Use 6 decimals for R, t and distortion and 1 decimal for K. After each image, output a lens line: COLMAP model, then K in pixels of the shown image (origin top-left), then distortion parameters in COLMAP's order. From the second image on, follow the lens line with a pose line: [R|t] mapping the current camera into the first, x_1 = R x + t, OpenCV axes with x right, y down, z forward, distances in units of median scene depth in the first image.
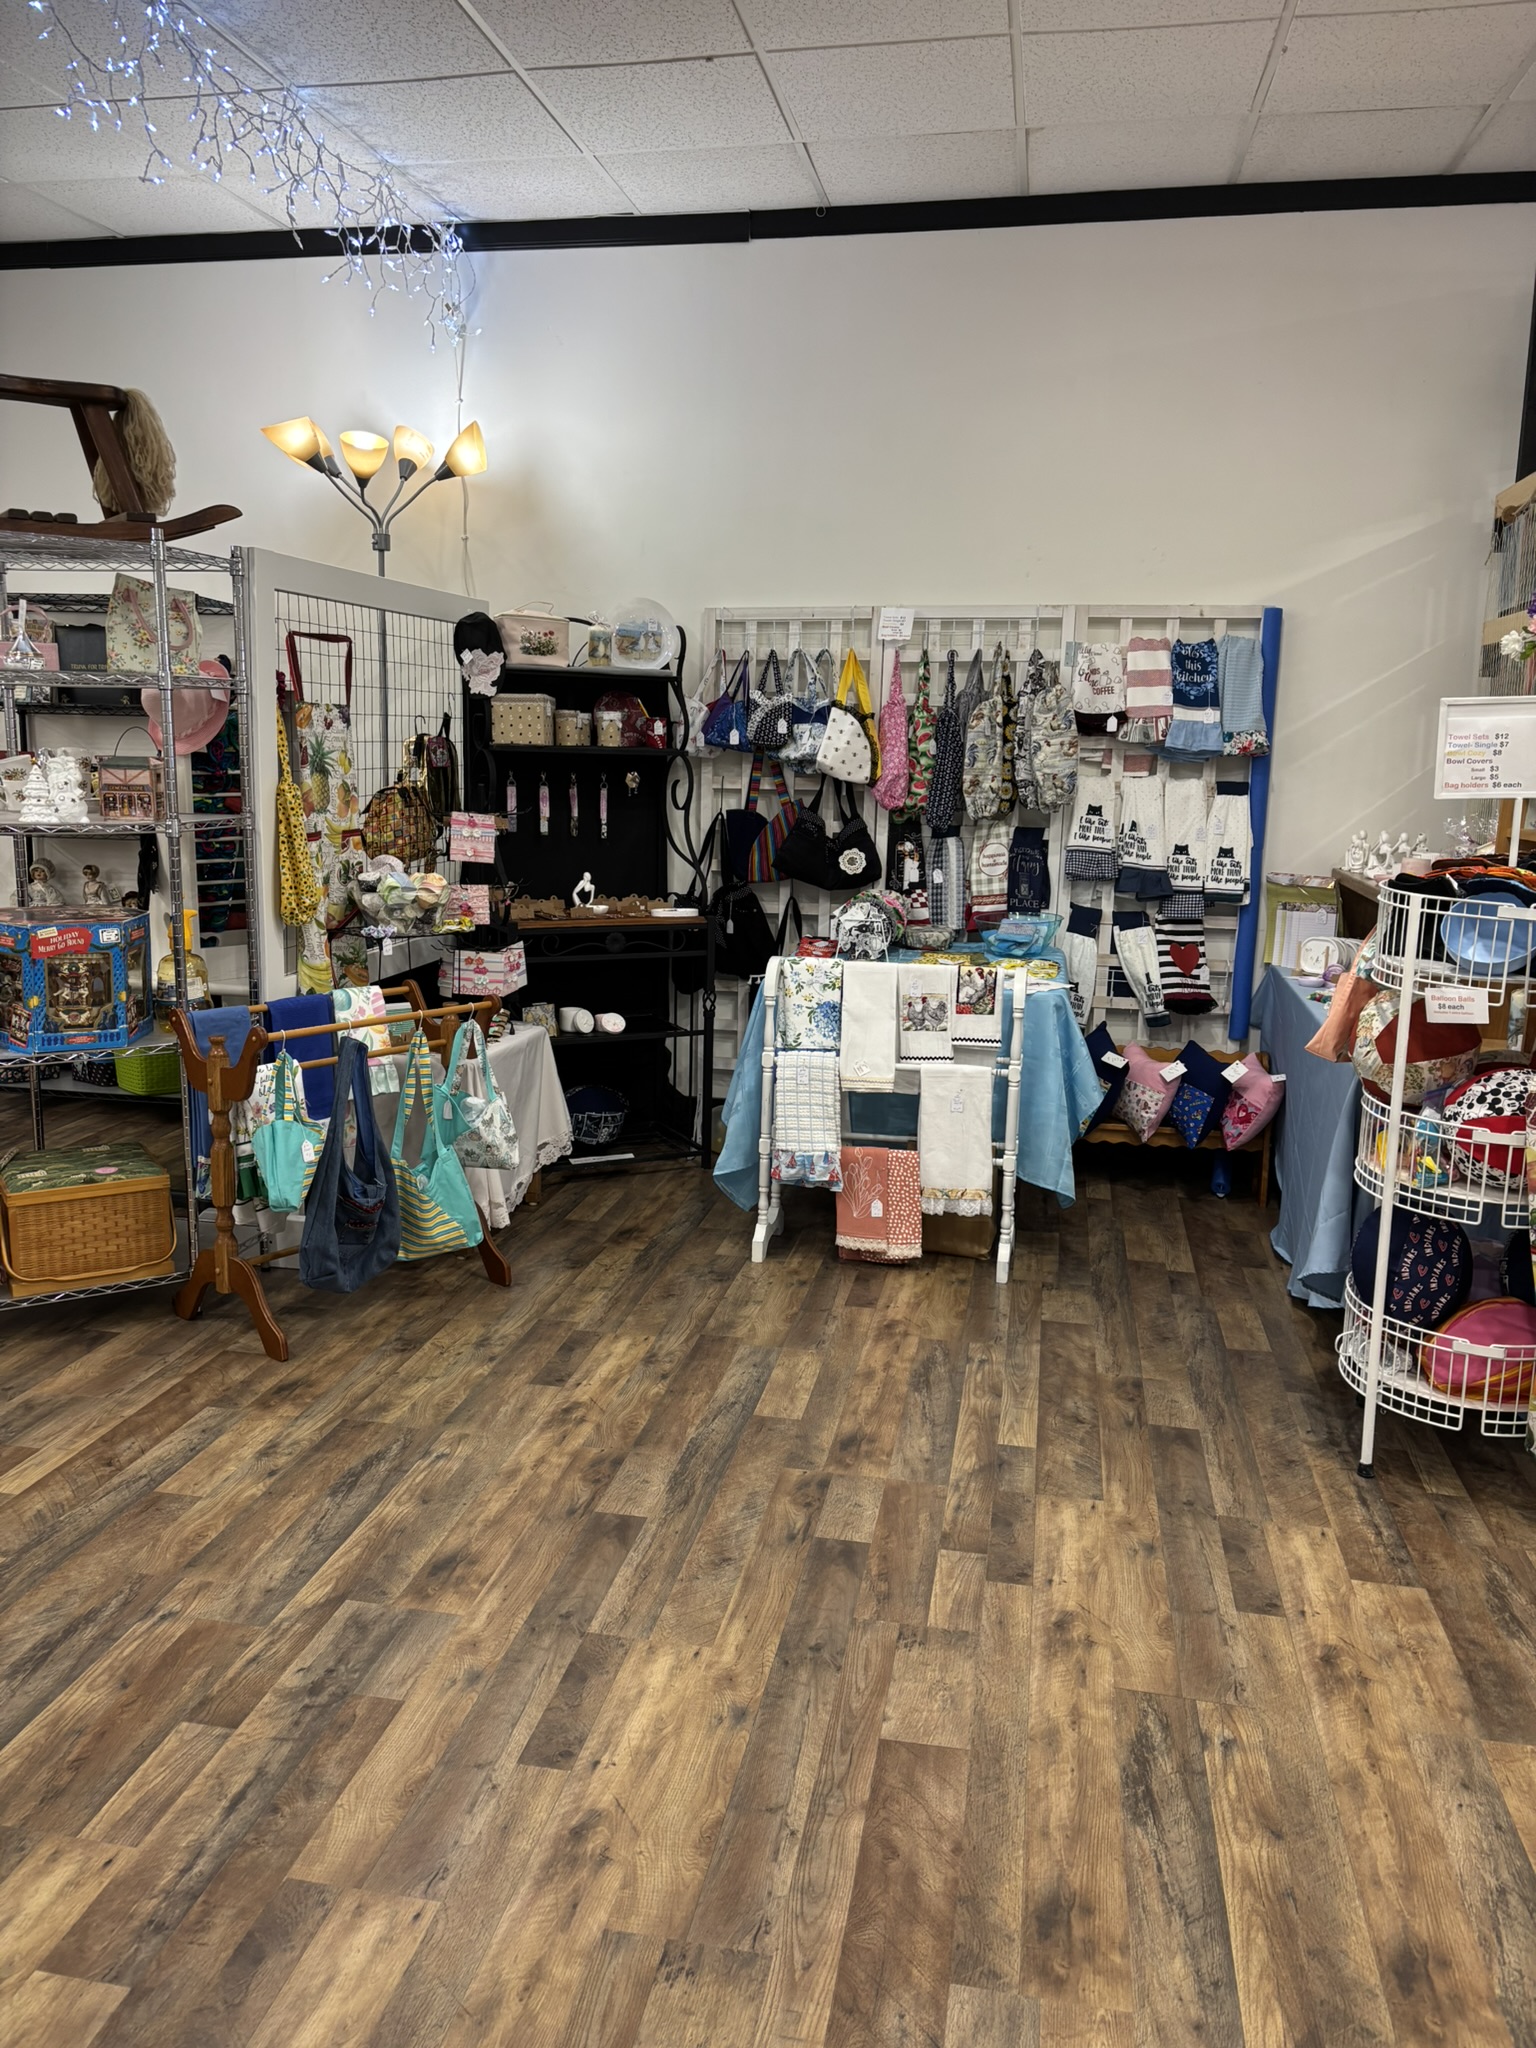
lens RADIAL K [[1567.5, 0, 741.7], [0, 1567.5, 1065.0], [0, 0, 1]] dist [0.035791, -0.052352]
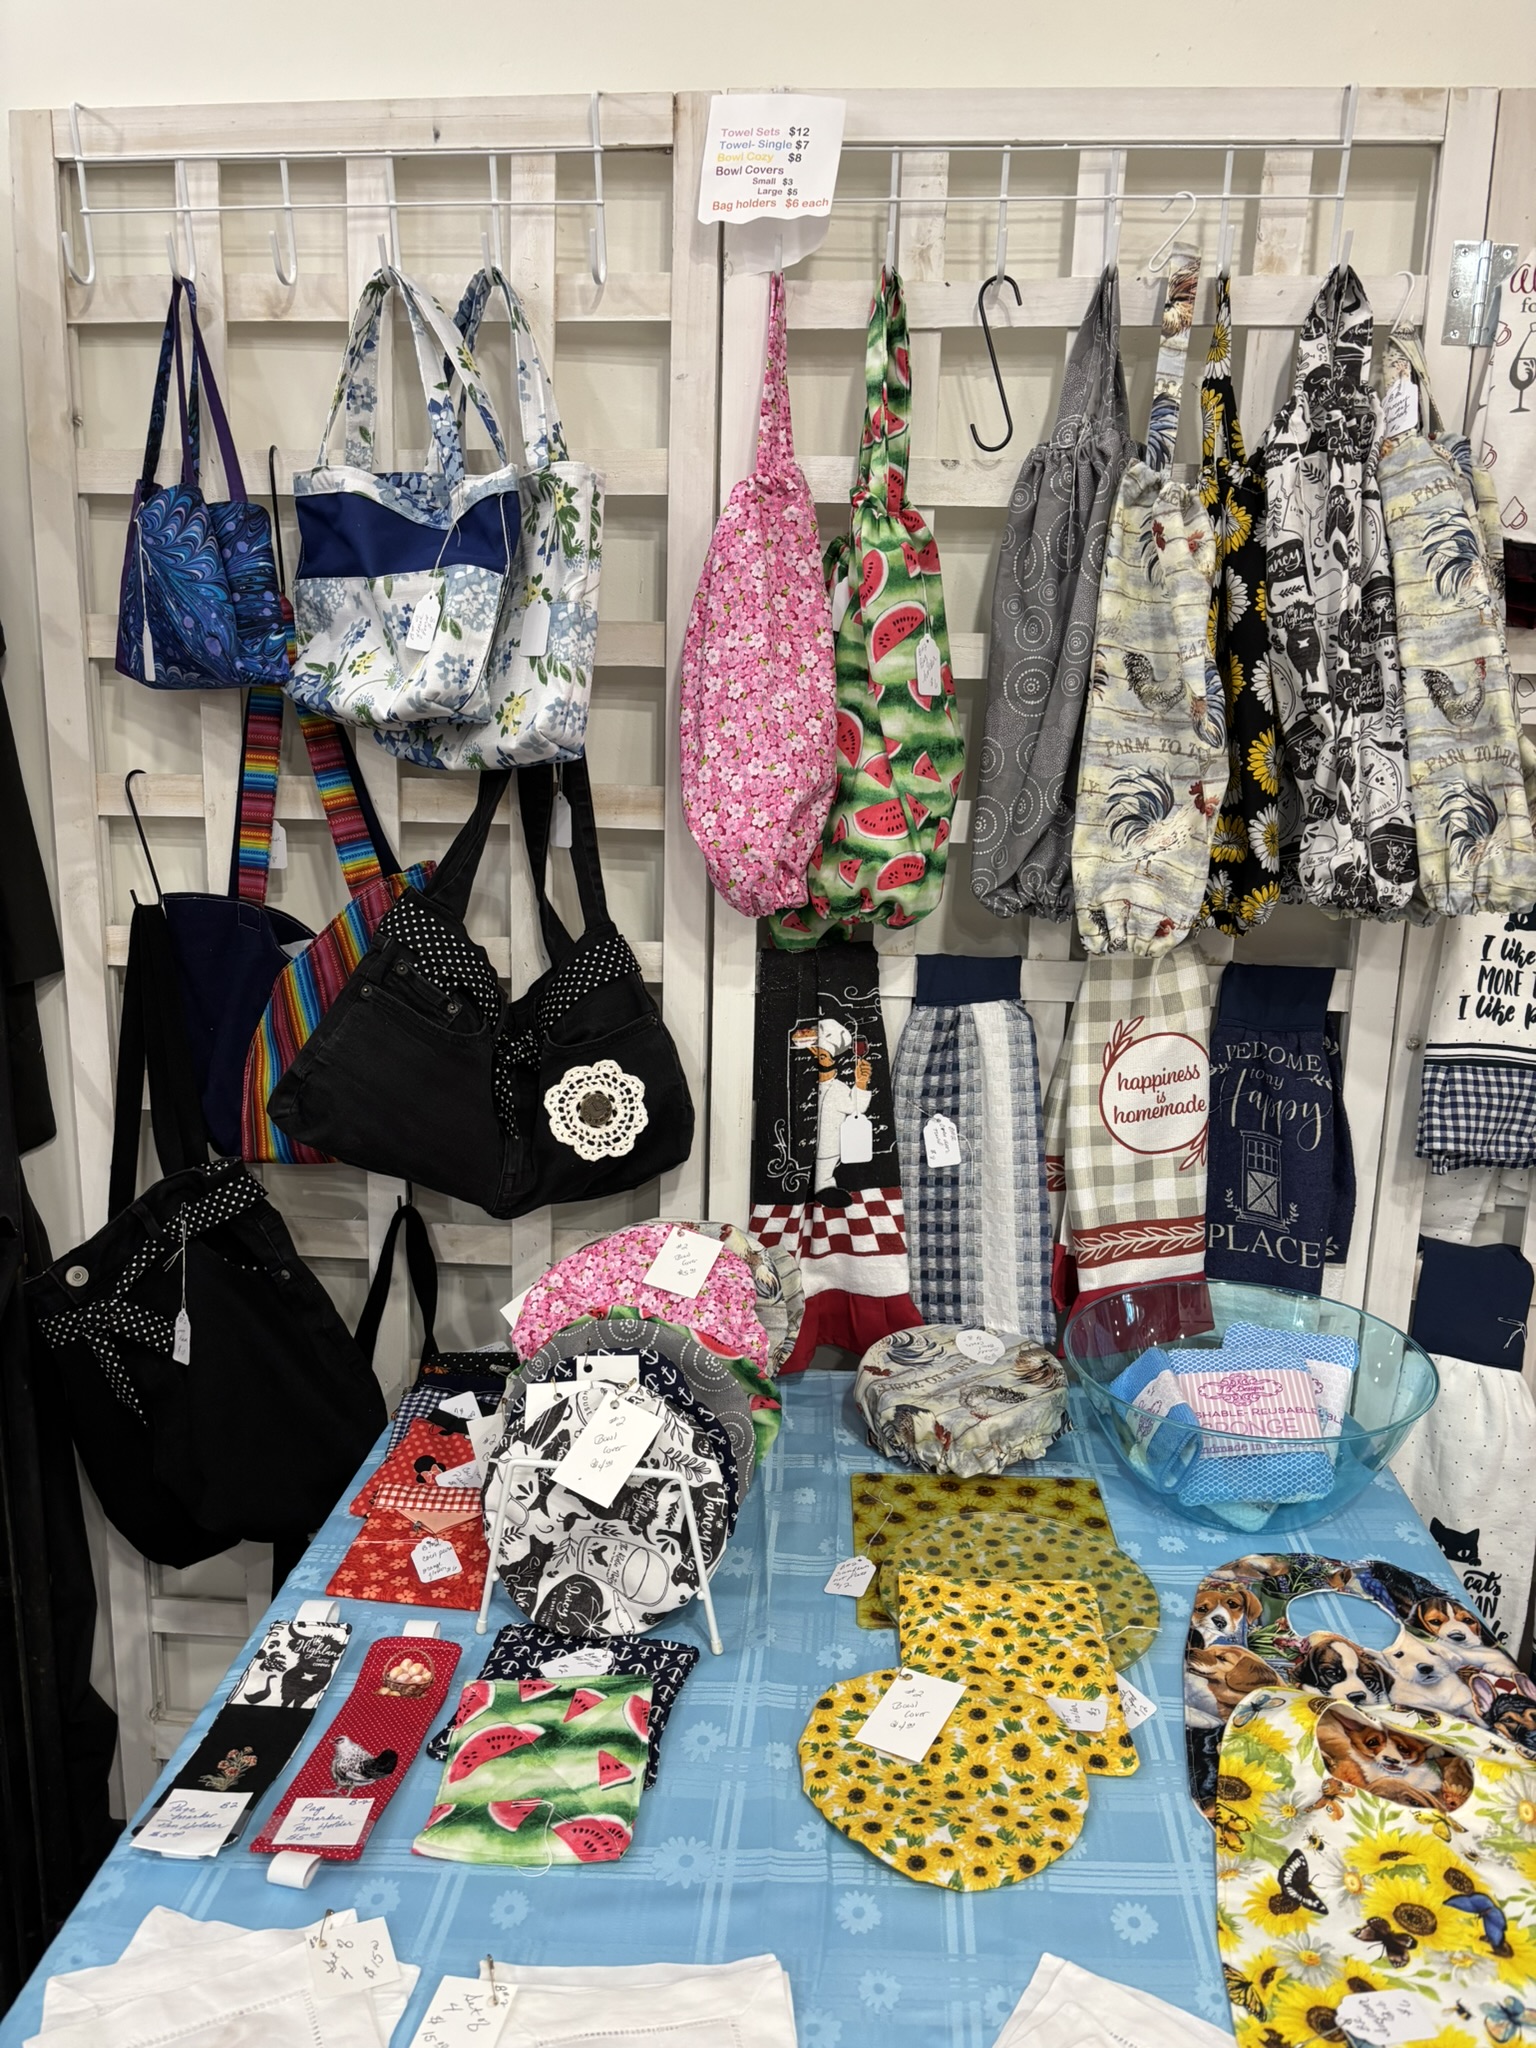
lens RADIAL K [[1567.5, 0, 802.8], [0, 1567.5, 1059.6], [0, 0, 1]] dist [0.035791, -0.052352]
pose [[0.987677, -0.030758, 0.153451, 0.064524], [0.025468, 0.999016, 0.036316, -0.157574], [-0.154417, -0.031960, 0.987489, 0.795311]]
